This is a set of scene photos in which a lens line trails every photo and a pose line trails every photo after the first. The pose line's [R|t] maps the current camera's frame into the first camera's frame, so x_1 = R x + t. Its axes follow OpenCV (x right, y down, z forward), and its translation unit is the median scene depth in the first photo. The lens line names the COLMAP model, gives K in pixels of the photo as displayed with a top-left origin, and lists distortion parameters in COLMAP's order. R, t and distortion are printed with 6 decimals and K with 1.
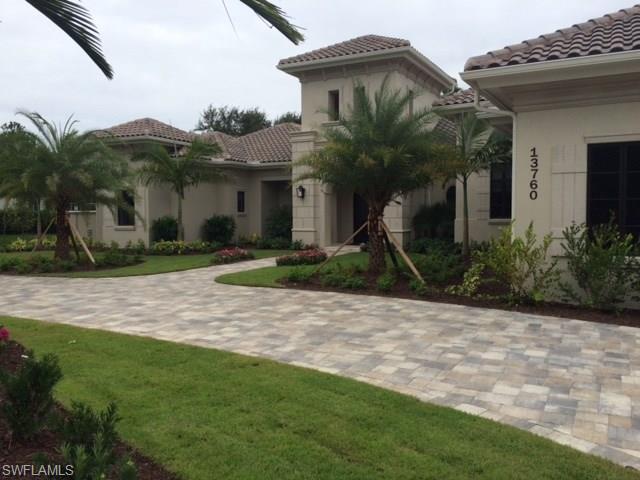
lens RADIAL K [[532.4, 0, 320.0], [0, 532.4, 240.0], [0, 0, 1]] dist [-0.001898, -0.008525]
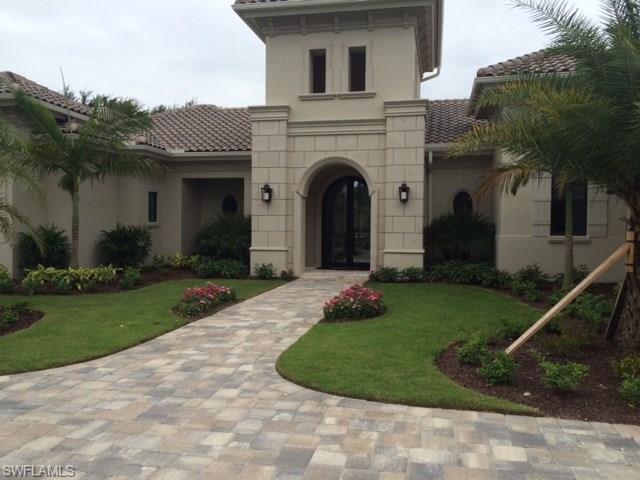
lens RADIAL K [[532.4, 0, 320.0], [0, 532.4, 240.0], [0, 0, 1]] dist [-0.001898, -0.008525]
pose [[0.959067, 0.004582, 0.283143, -0.160381], [0.001529, 0.999771, -0.021358, -0.015631], [-0.283176, 0.020917, 0.958840, 0.321367]]
